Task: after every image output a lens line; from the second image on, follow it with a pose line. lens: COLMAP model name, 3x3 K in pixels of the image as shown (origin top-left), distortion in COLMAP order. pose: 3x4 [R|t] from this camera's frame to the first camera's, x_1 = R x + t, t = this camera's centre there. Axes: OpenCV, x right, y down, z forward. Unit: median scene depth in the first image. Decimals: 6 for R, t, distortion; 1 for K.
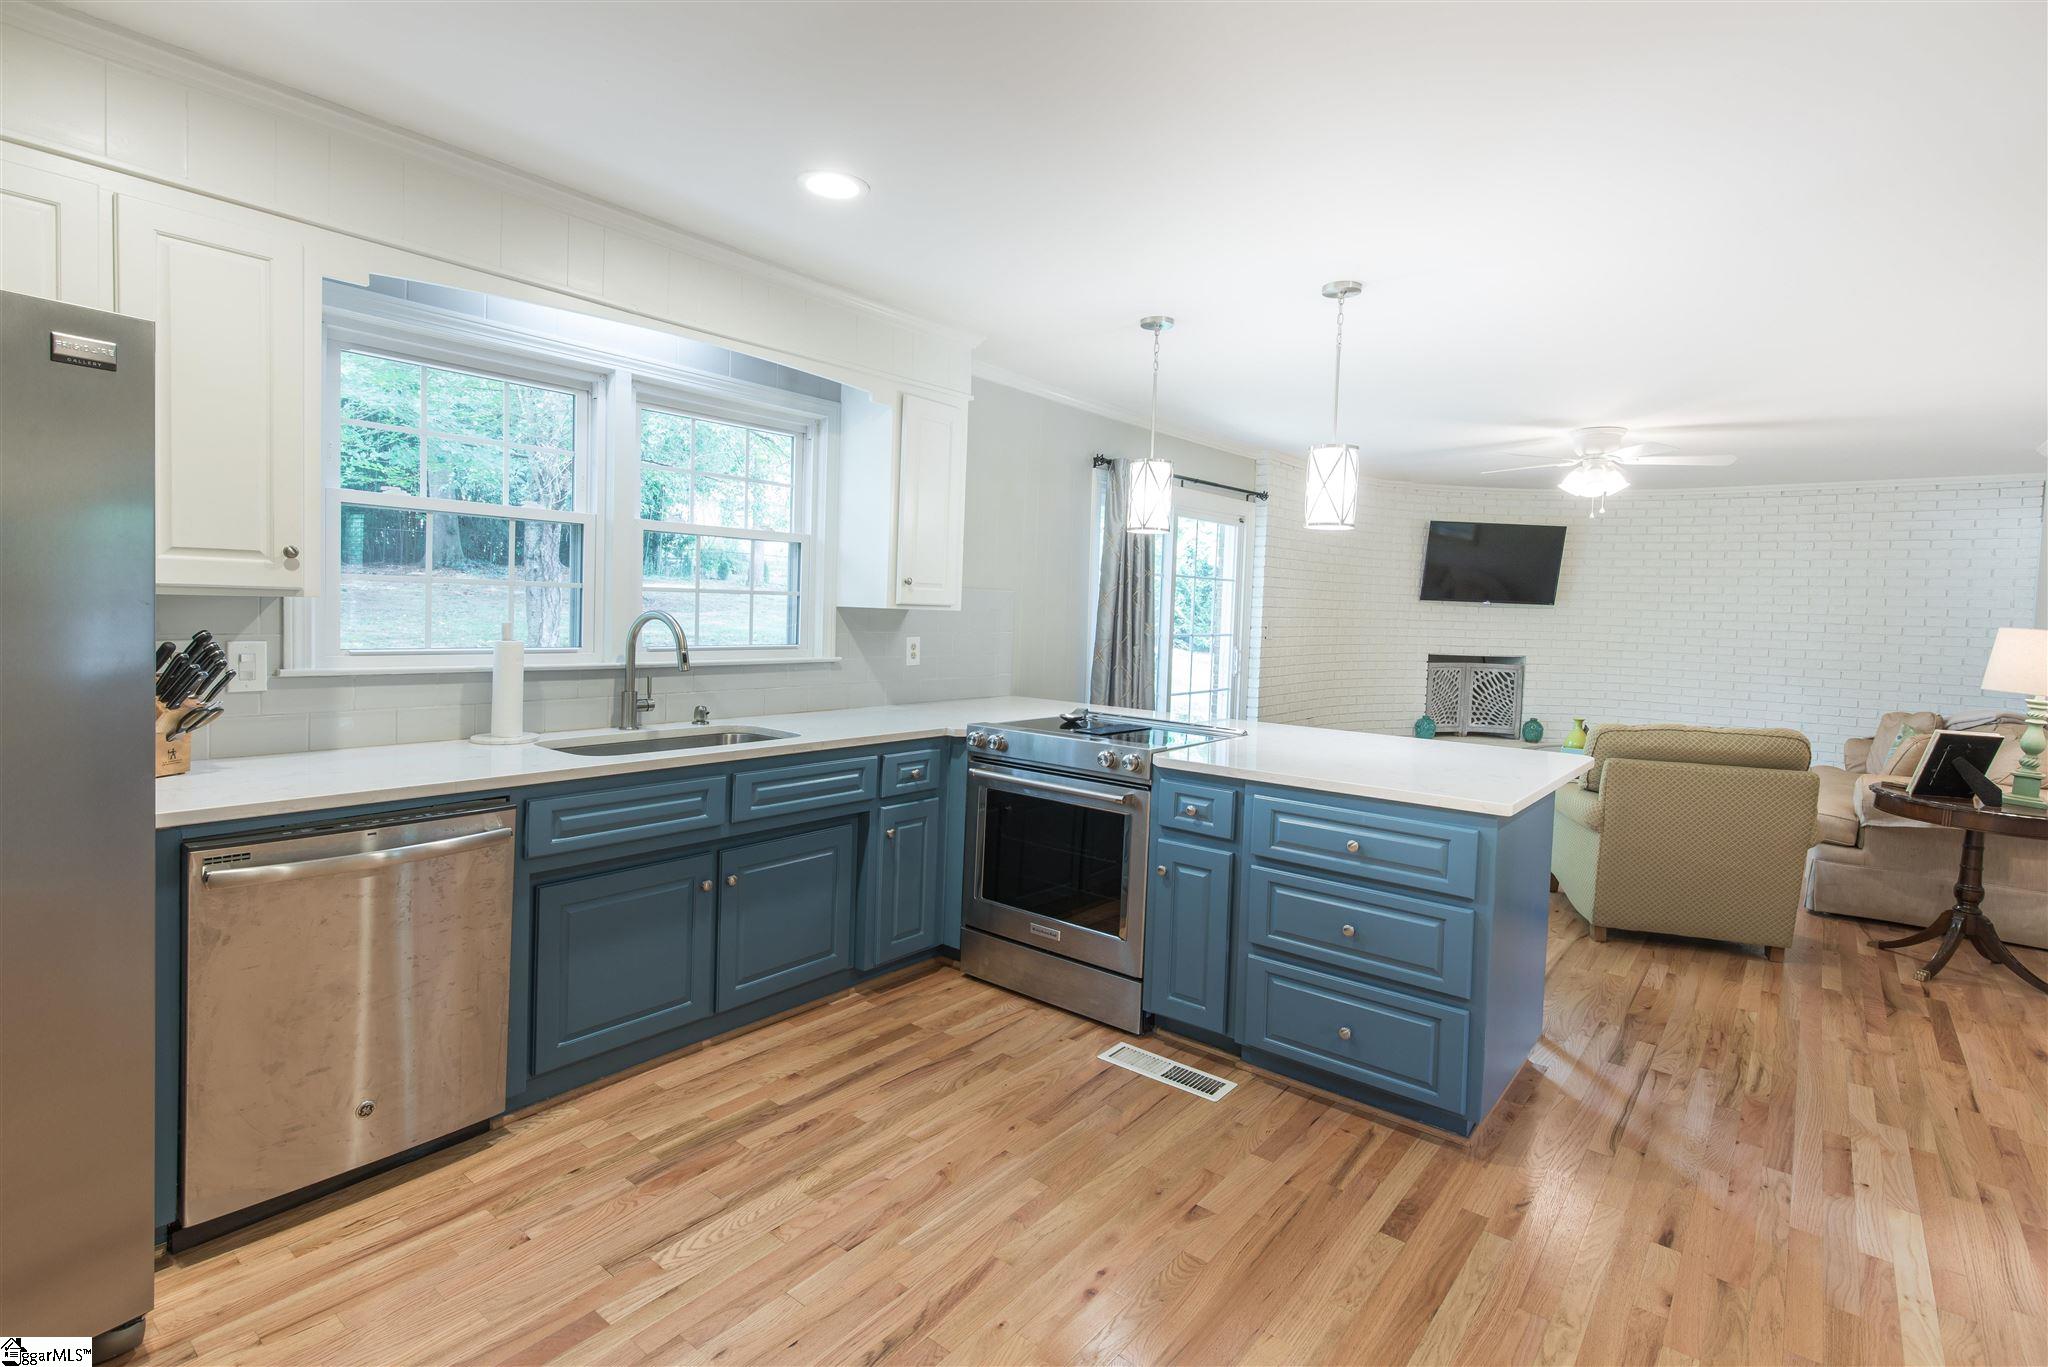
lens RADIAL K [[928.3, 0, 1064.5], [0, 928.3, 661.9], [0, 0, 1]] dist [-0.003661, -0.000738]
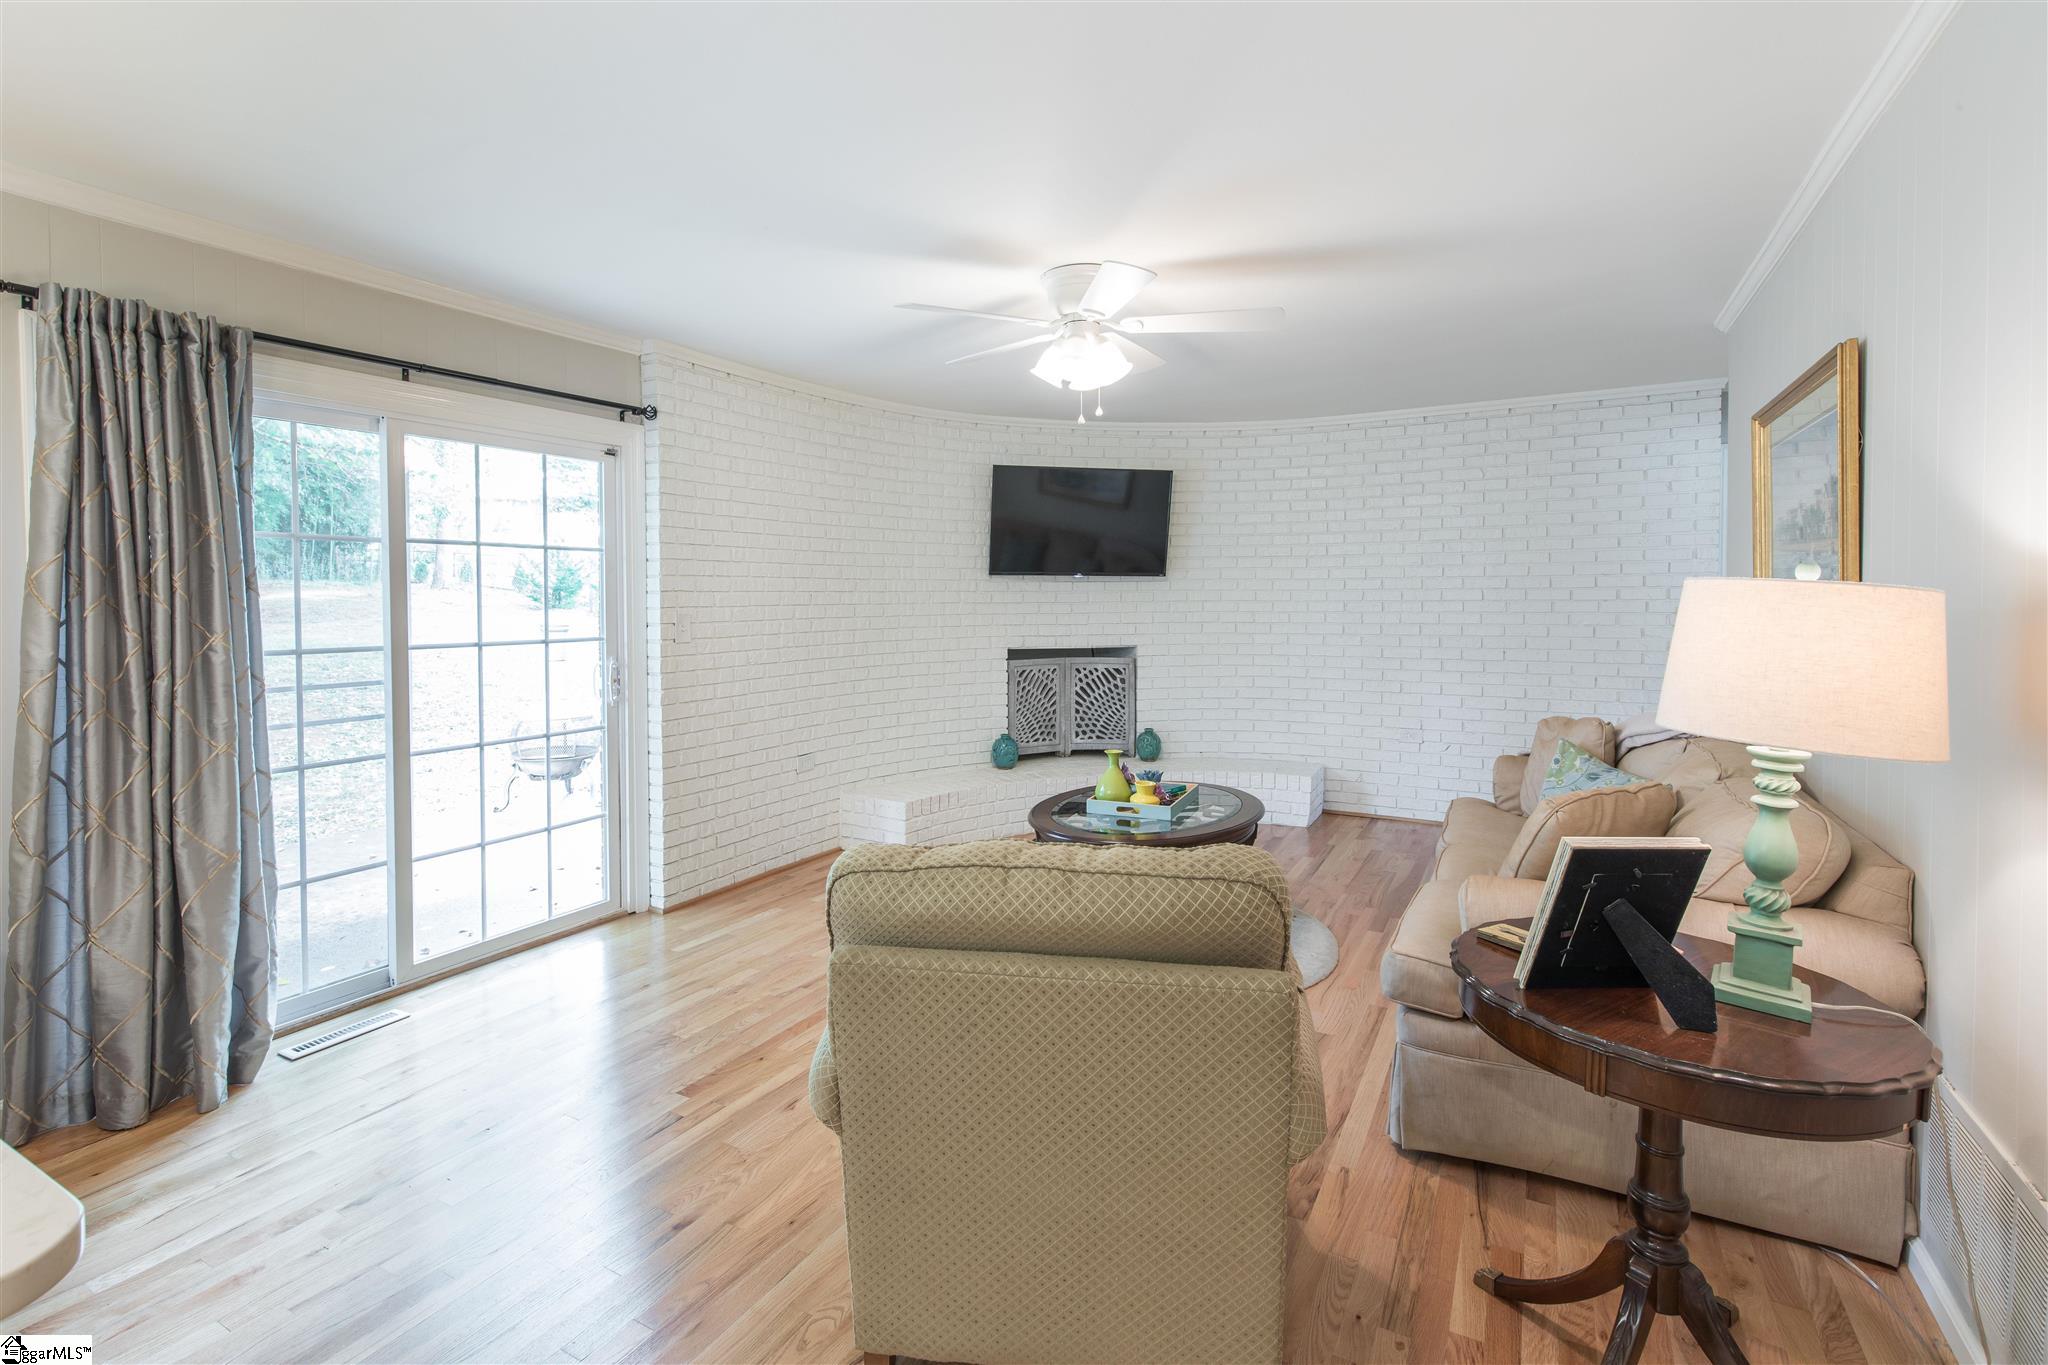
lens RADIAL K [[928.3, 0, 1028.6], [0, 928.3, 630.3], [0, 0, 1]] dist [-0.003661, -0.000738]
pose [[0.983572, -0.040693, 0.175872, 0.312051], [0.044783, 0.998809, -0.019346, -0.008858], [-0.174875, 0.026904, 0.984223, 0.309679]]
